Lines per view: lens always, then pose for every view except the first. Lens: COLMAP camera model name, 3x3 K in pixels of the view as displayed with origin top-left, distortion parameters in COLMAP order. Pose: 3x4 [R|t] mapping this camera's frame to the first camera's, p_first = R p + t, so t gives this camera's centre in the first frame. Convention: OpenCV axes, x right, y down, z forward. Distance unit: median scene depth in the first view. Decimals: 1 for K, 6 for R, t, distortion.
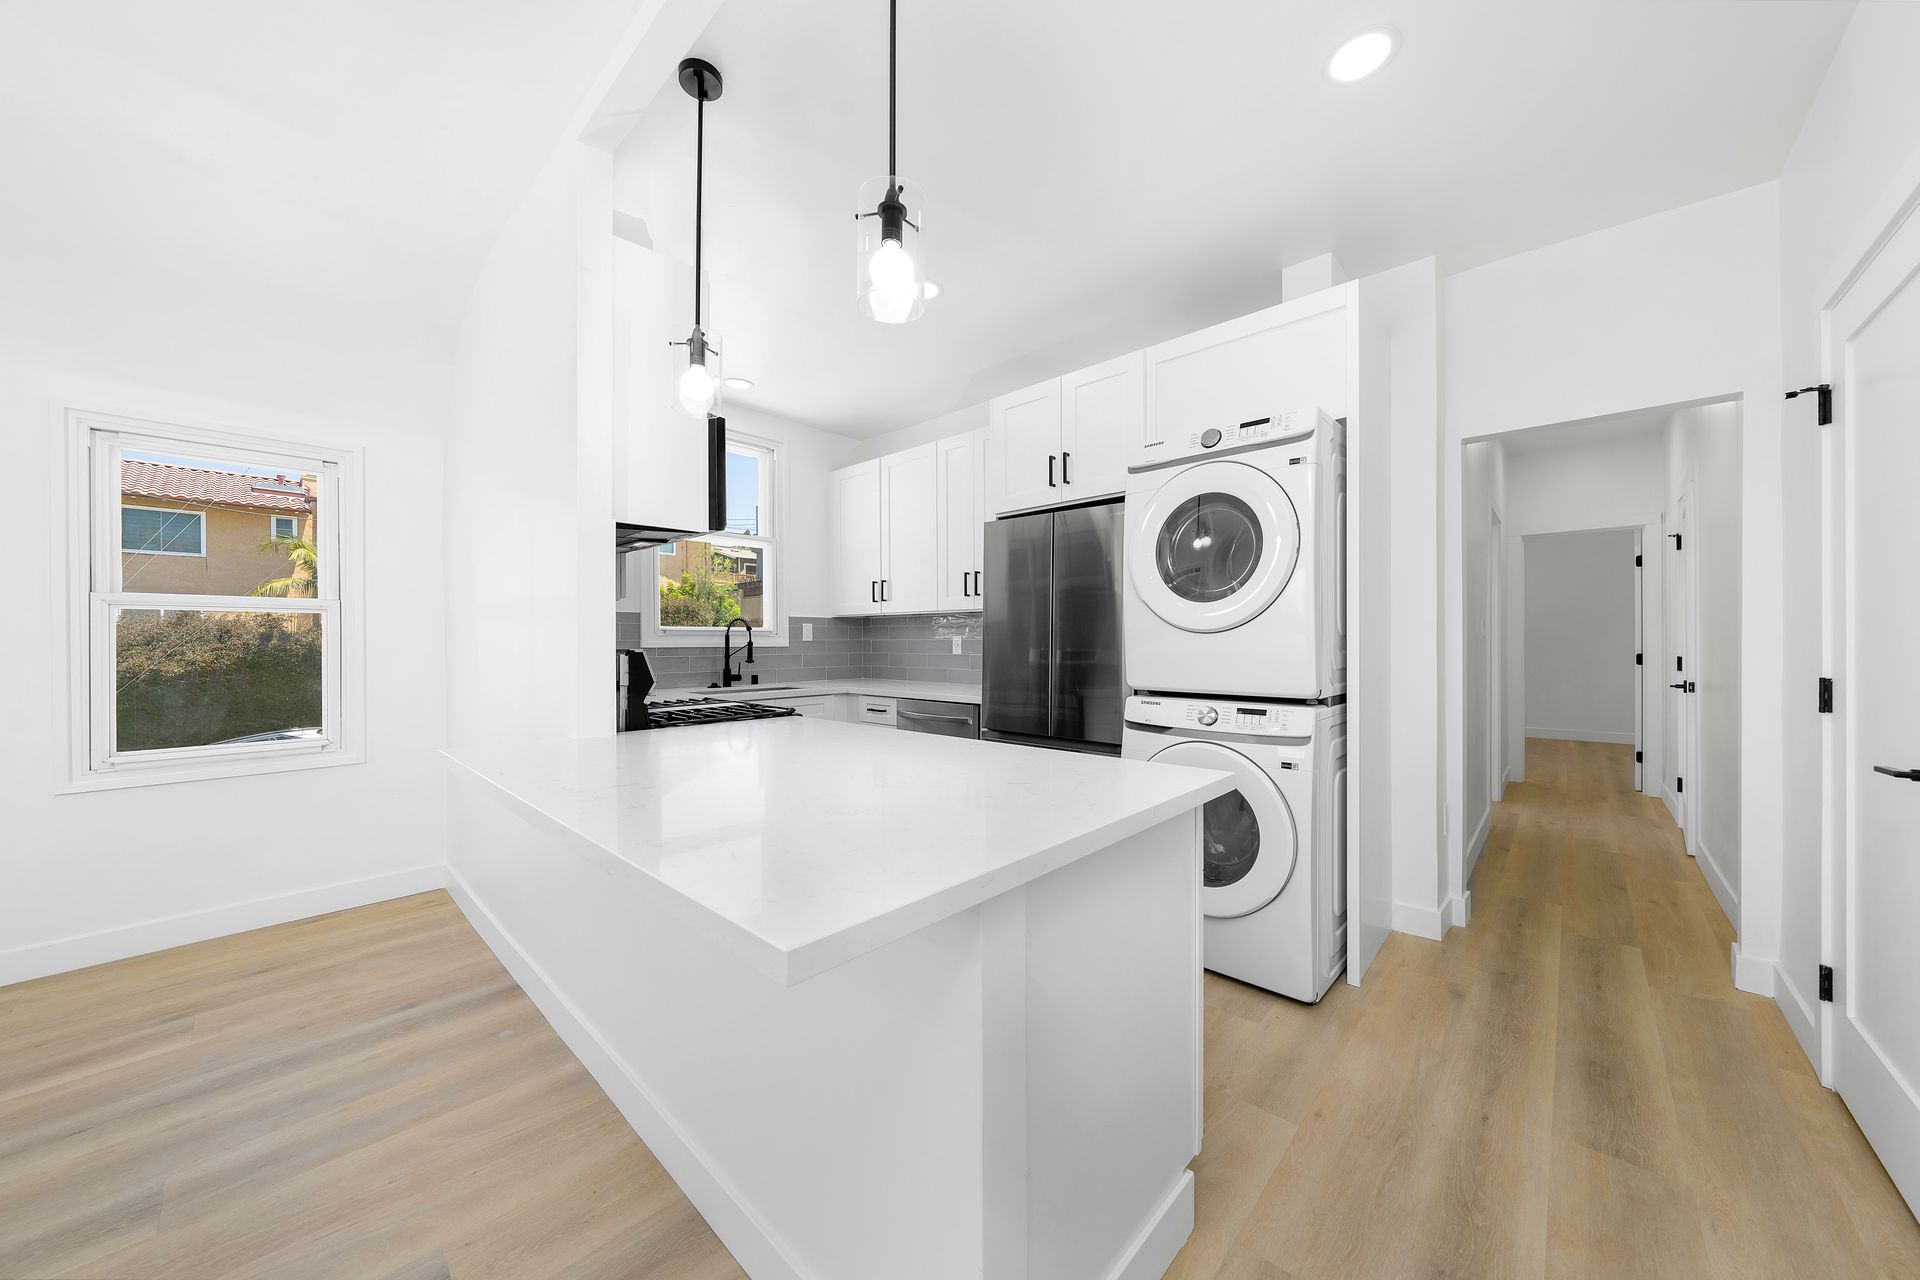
lens RADIAL K [[683.2, 0, 955.6], [0, 683.2, 643.0], [0, 0, 1]] dist [0.002164, 0.000120]
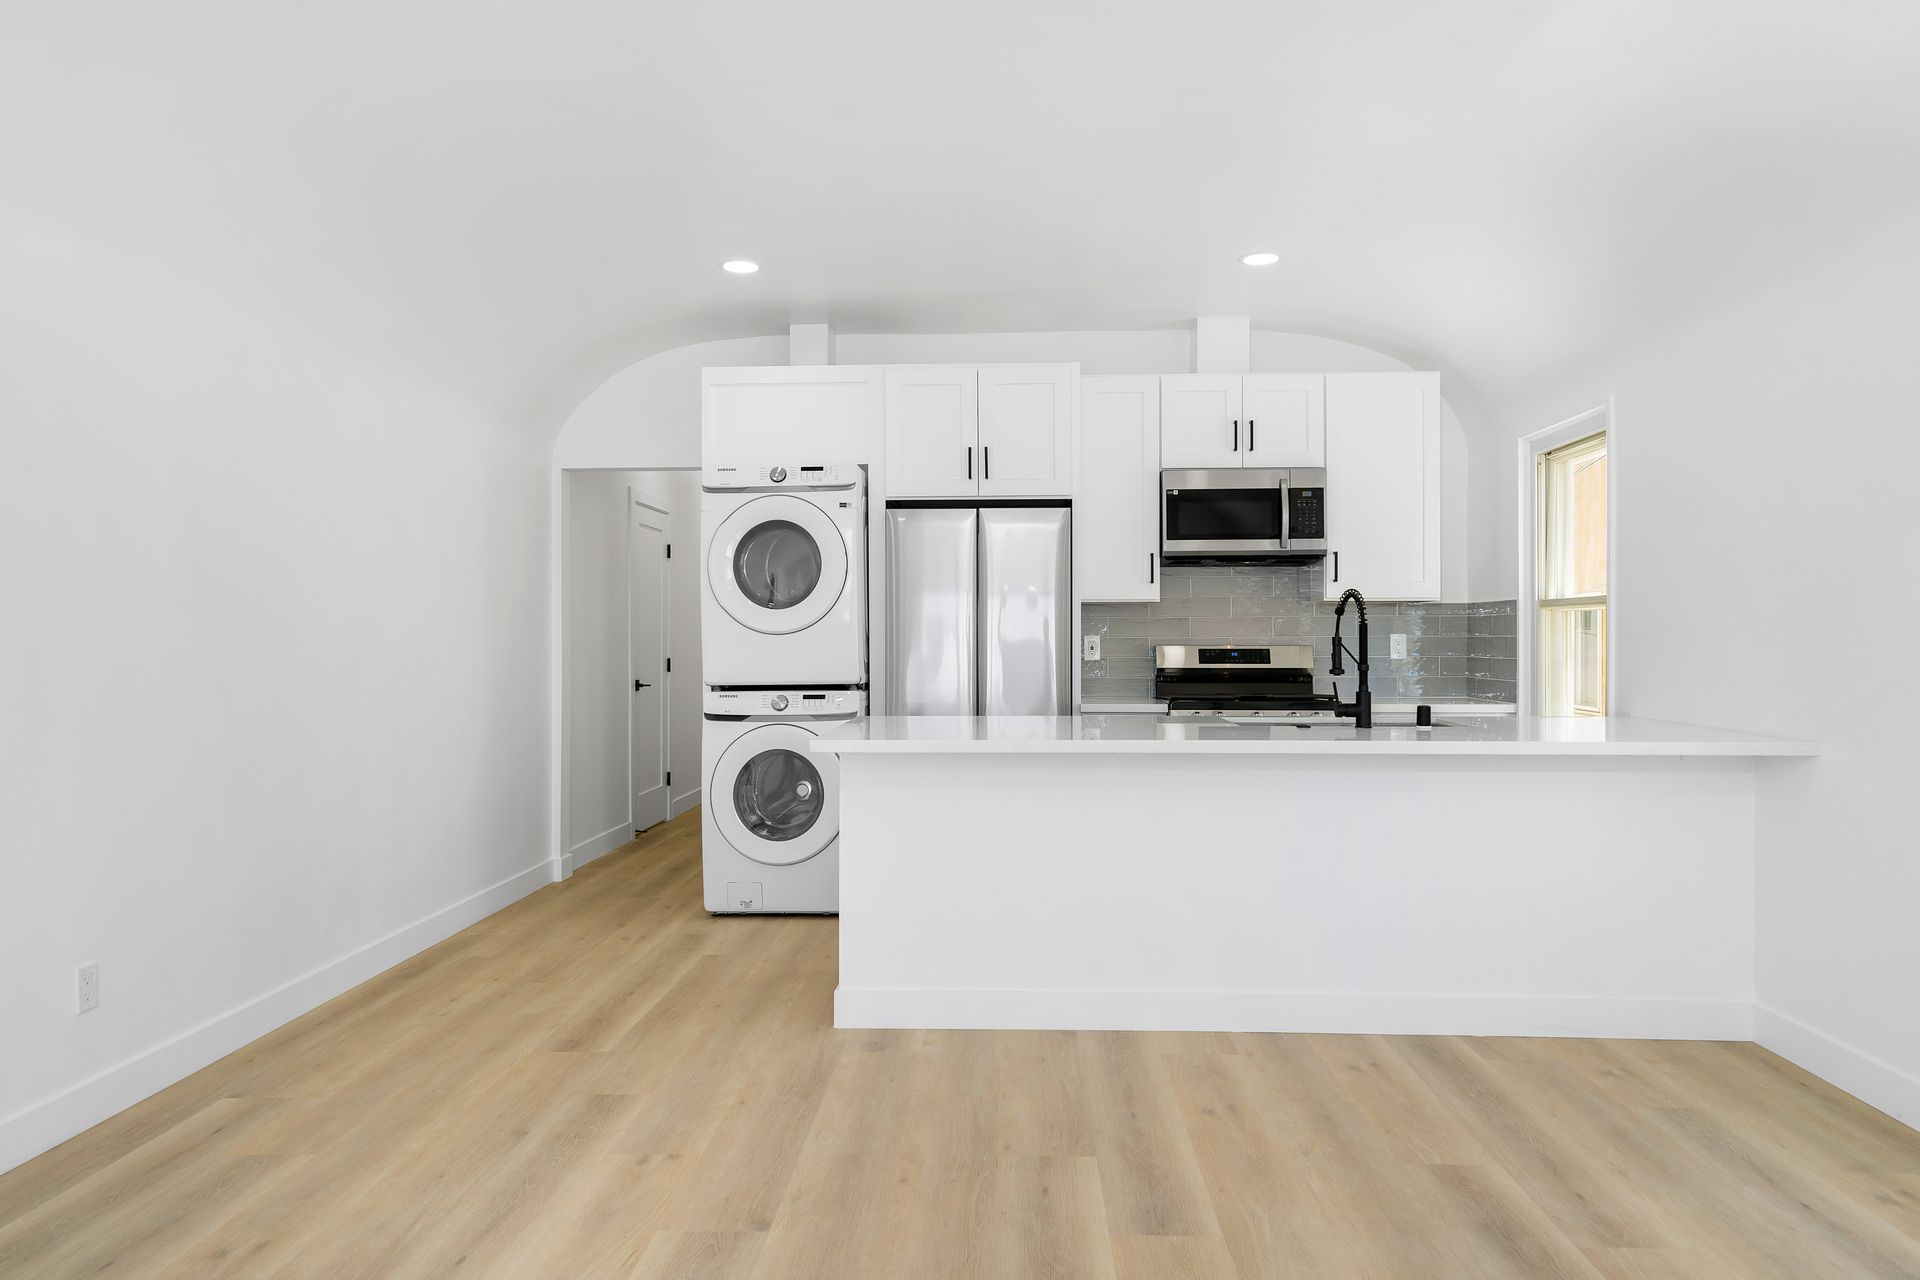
lens RADIAL K [[1301.4, 0, 960.0], [0, 1301.4, 640.0], [0, 0, 1]] dist [0.029129, 0.001609]
pose [[0.770163, -0.006478, 0.637815, -0.881819], [0.011072, 0.999934, -0.003213, 0.005423], [-0.637751, 0.009536, 0.770183, -1.015472]]
